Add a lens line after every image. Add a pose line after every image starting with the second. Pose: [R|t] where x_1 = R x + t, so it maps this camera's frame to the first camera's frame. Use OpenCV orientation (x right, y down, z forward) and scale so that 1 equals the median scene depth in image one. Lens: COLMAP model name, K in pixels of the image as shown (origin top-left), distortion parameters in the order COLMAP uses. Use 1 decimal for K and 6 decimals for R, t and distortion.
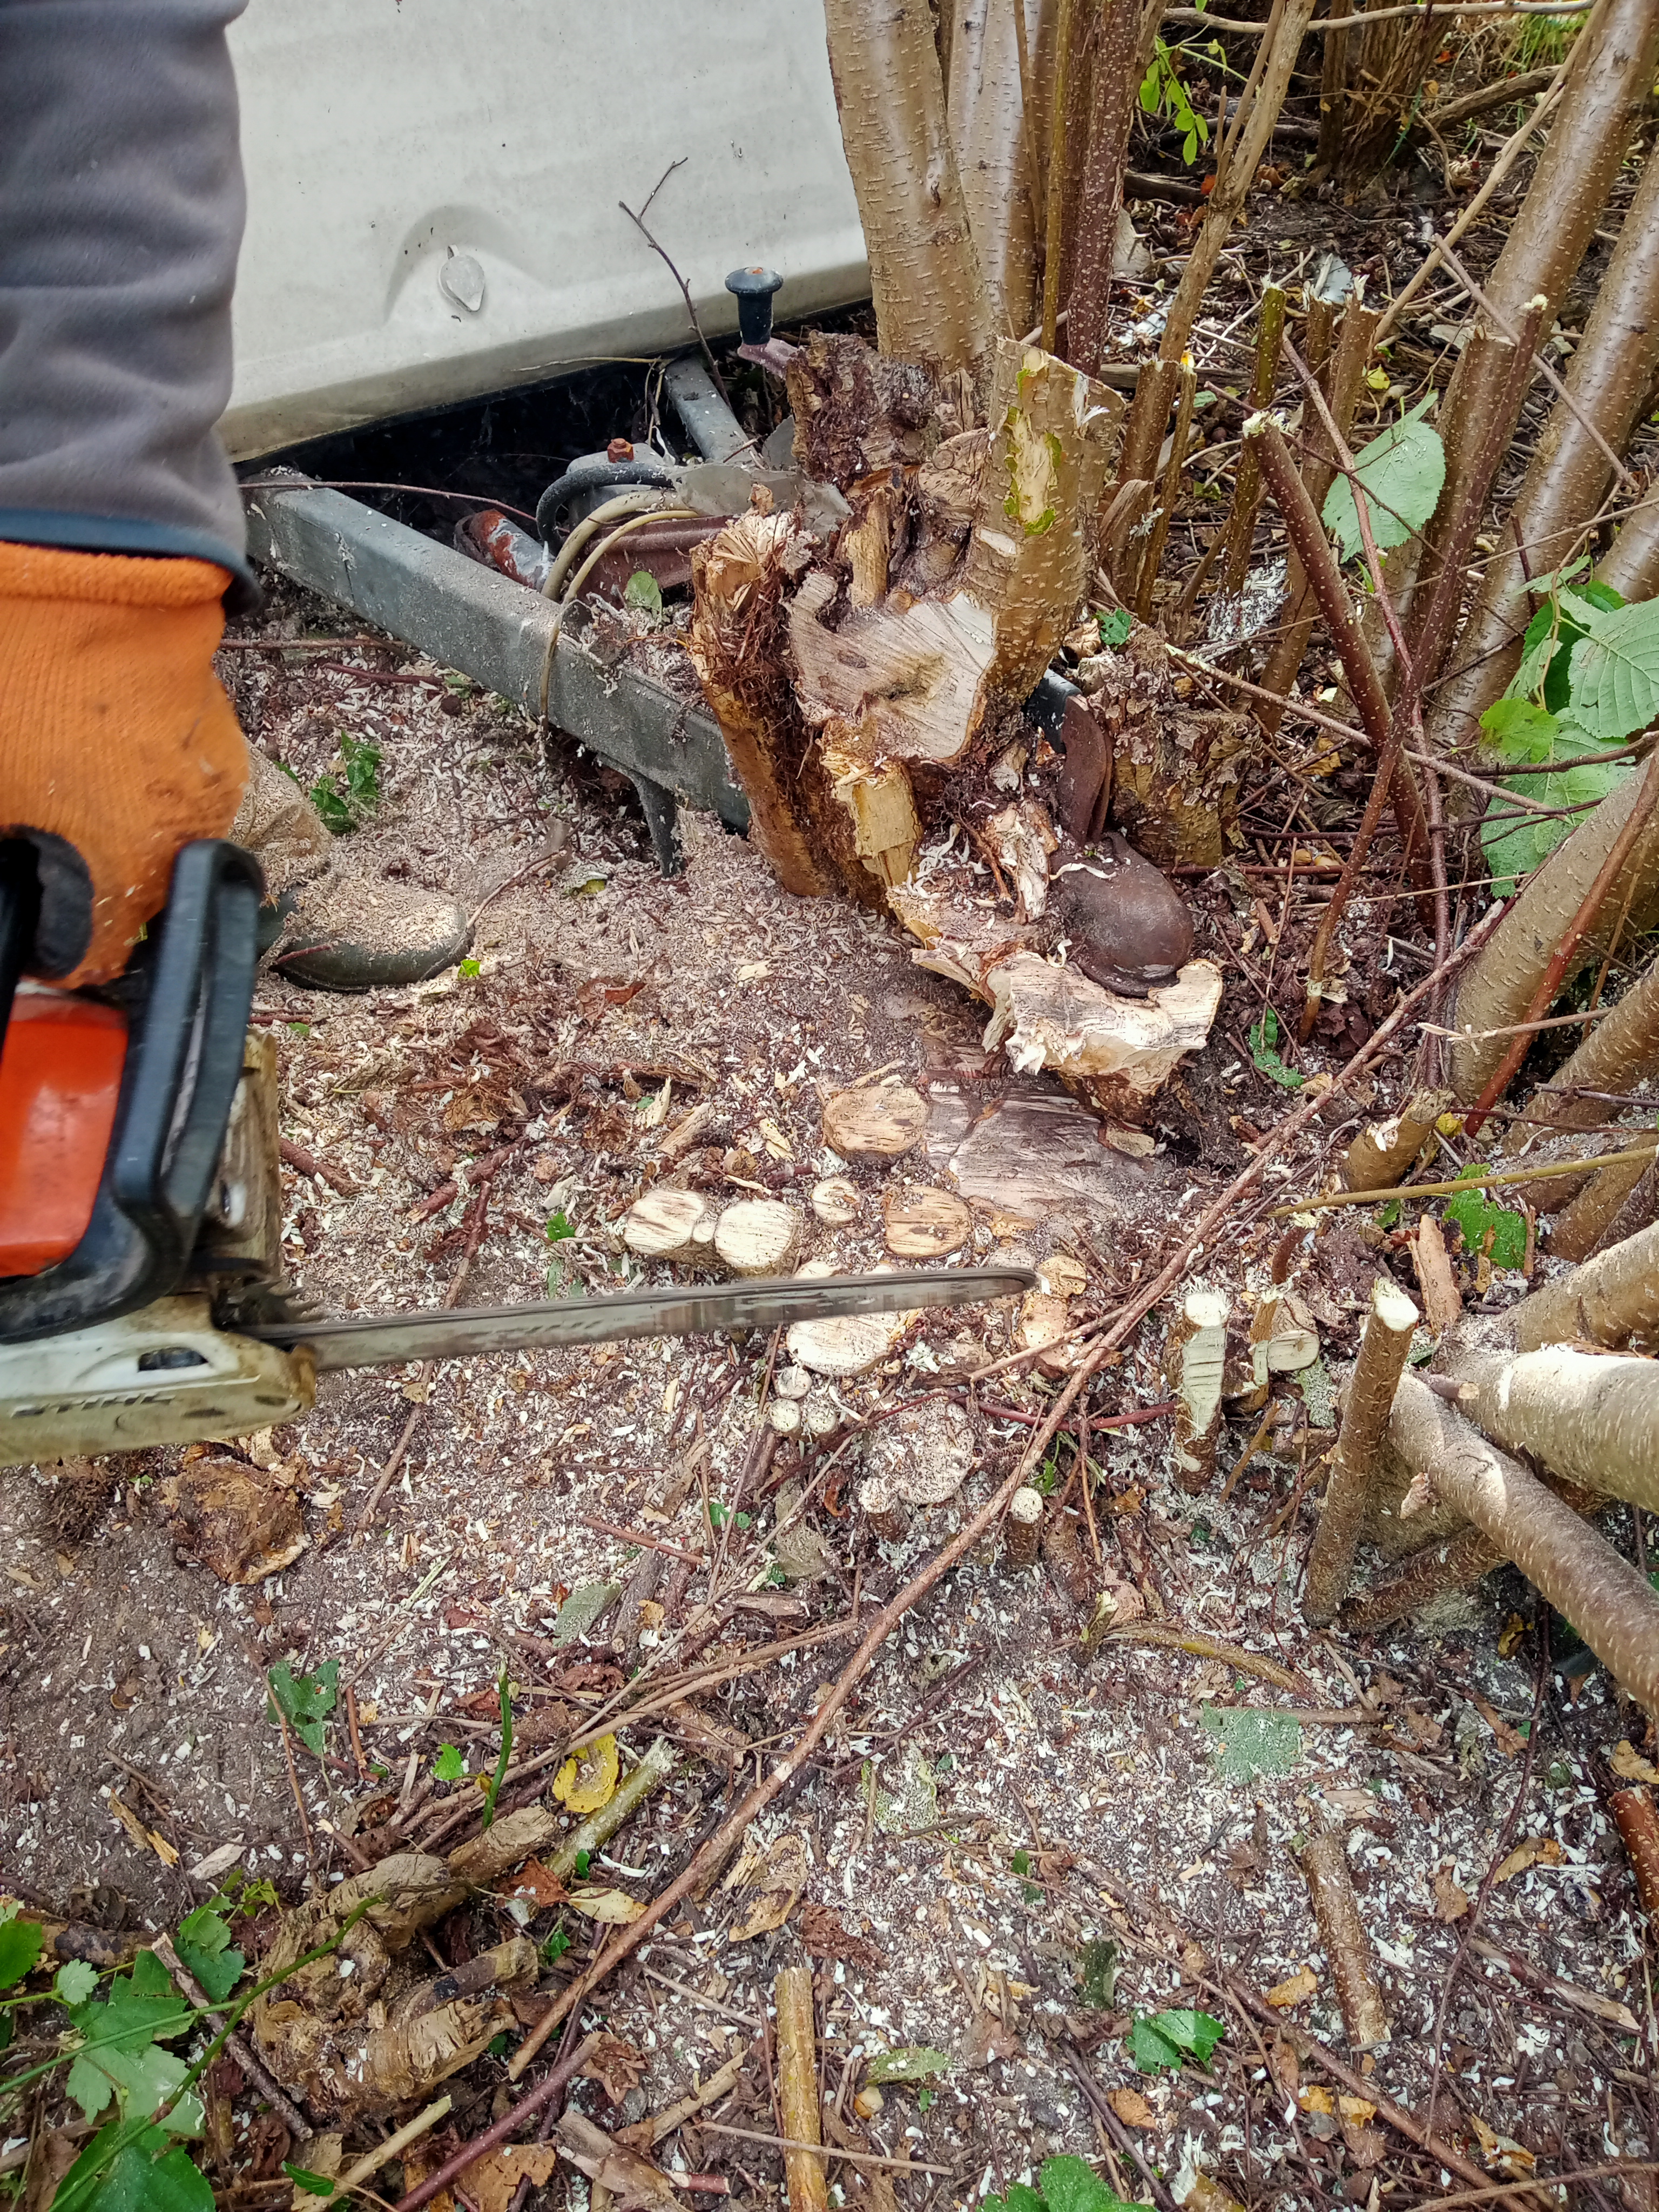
lens RADIAL K [[1780.3, 0, 752.6], [0, 1780.3, 1064.0], [0, 0, 1]] dist [0.101124, -0.214934]
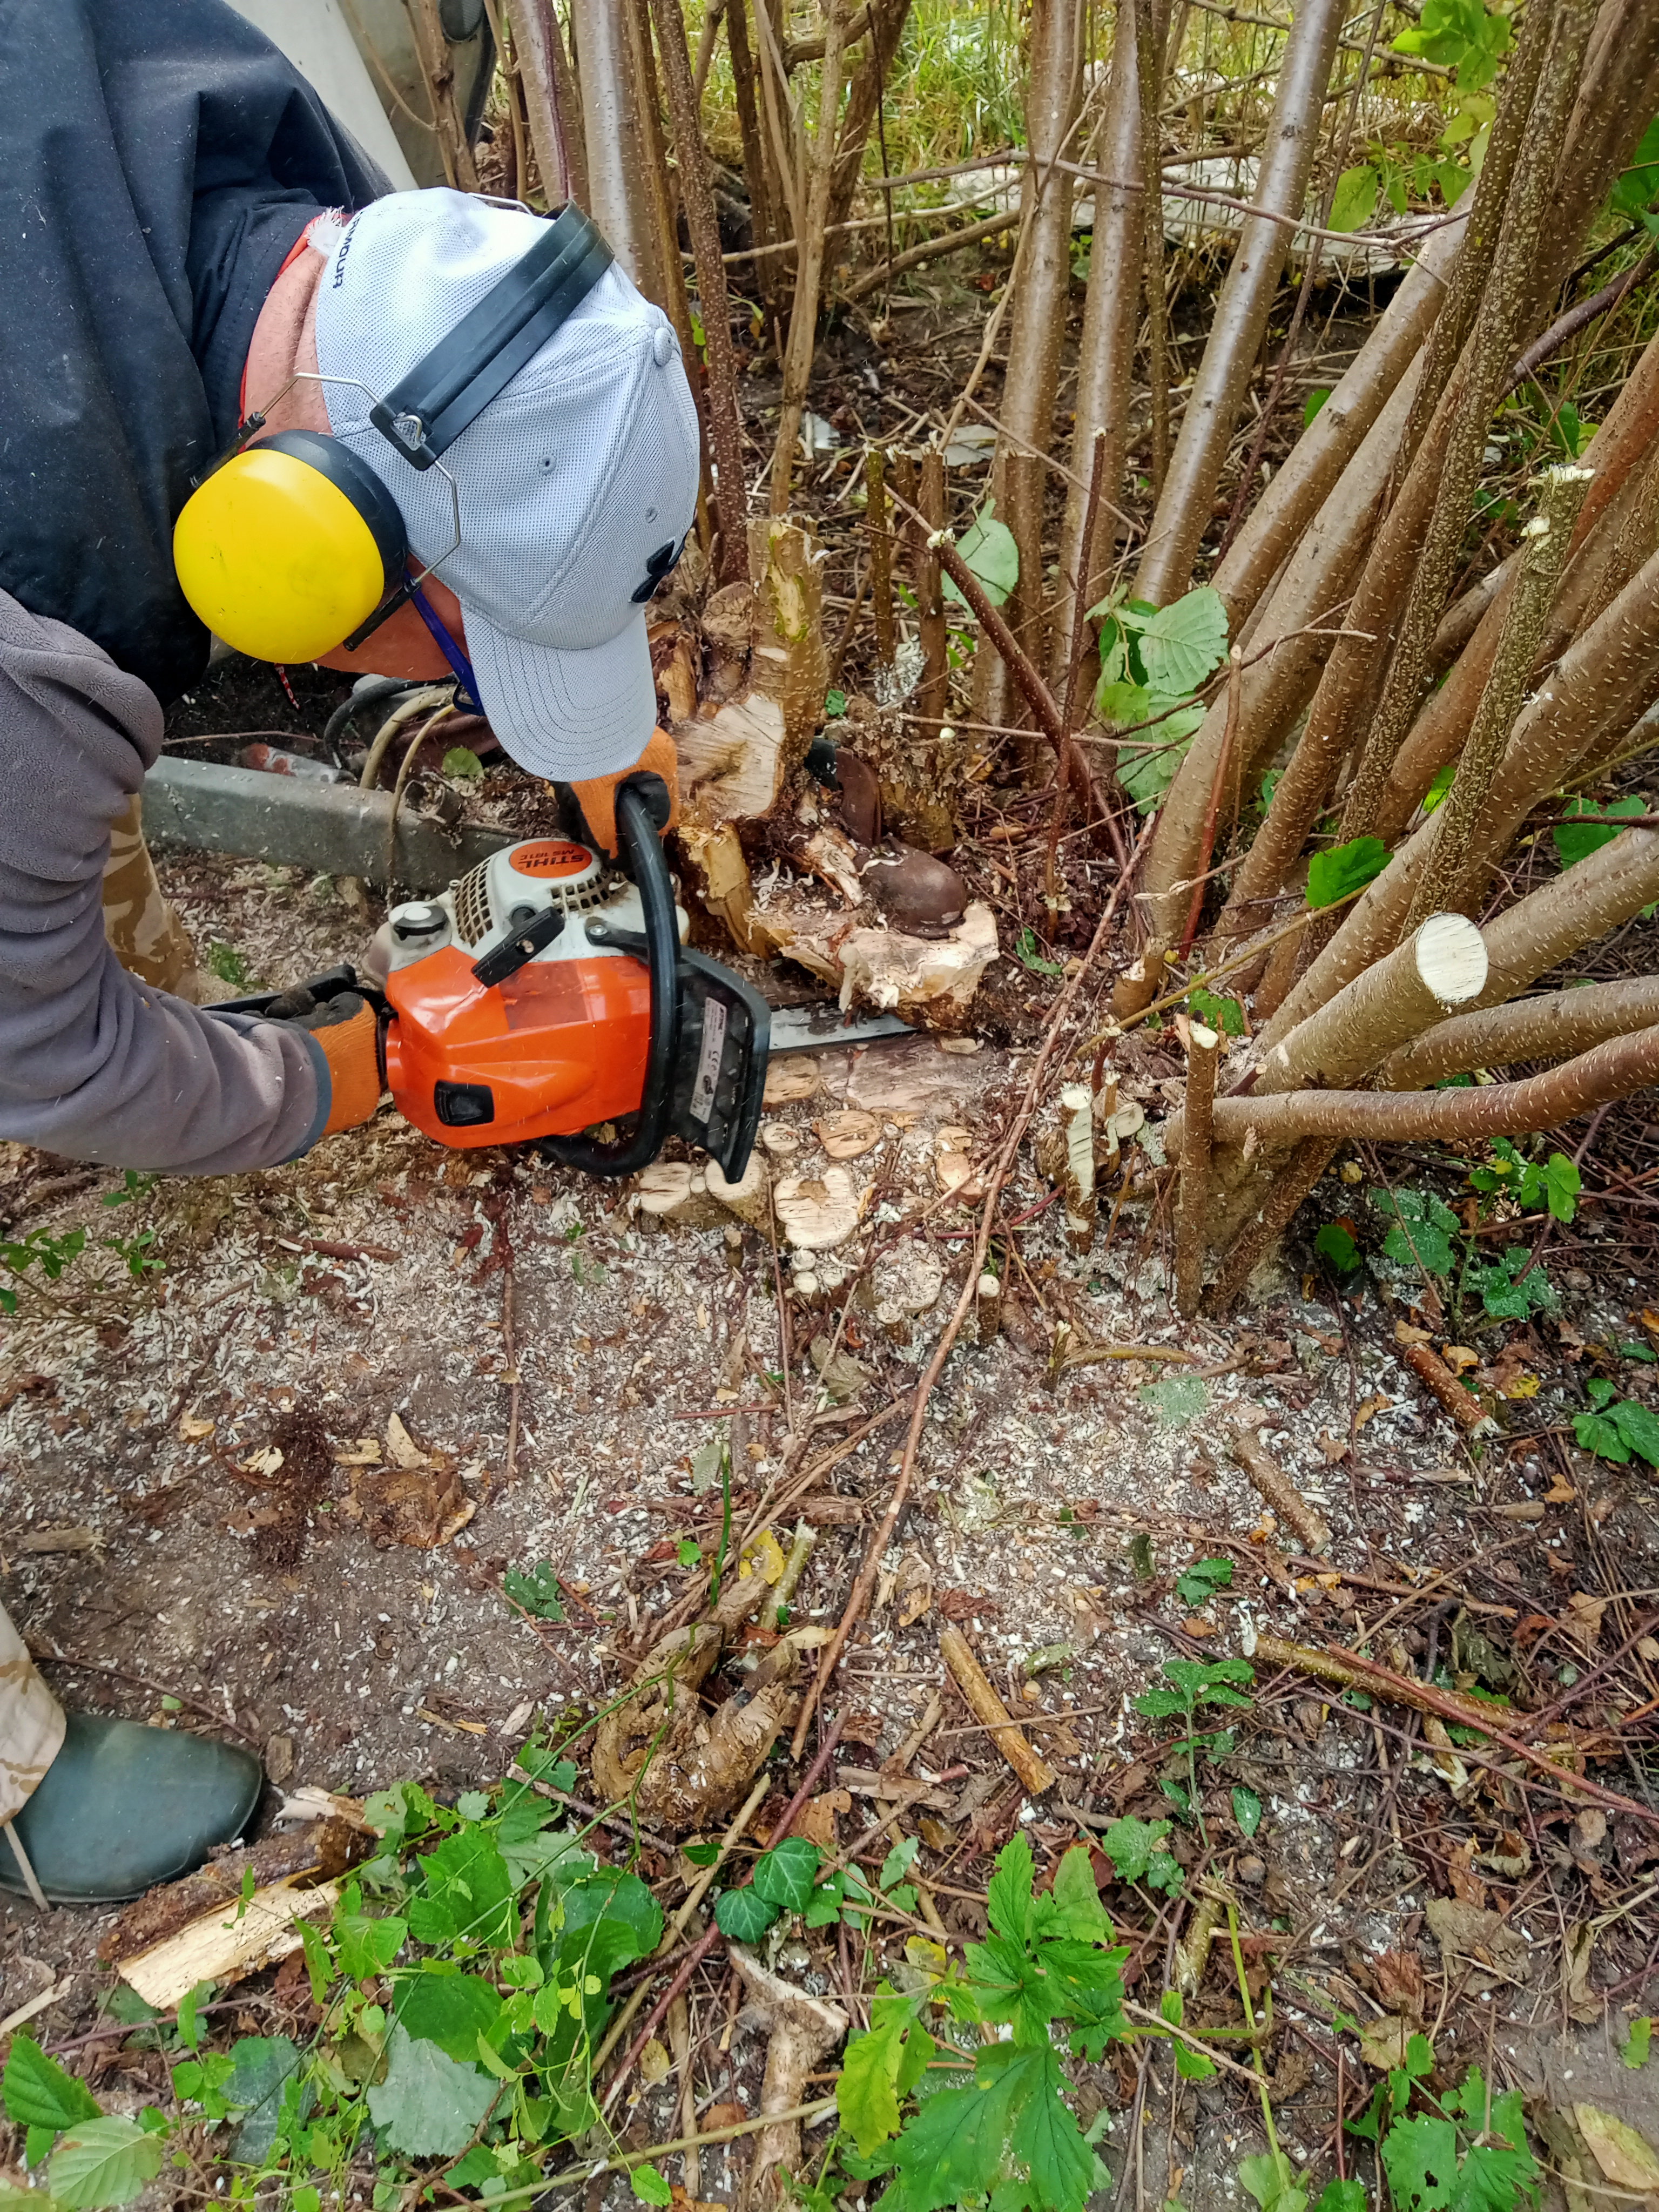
lens RADIAL K [[1927.1, 0, 685.5], [0, 1927.1, 1110.9], [0, 0, 1]] dist [0.147782, -0.516871]
pose [[0.936064, -0.262294, 0.234491, -0.384573], [0.282825, 0.957412, -0.058077, 0.129369], [-0.209271, 0.120684, 0.970382, -0.445807]]
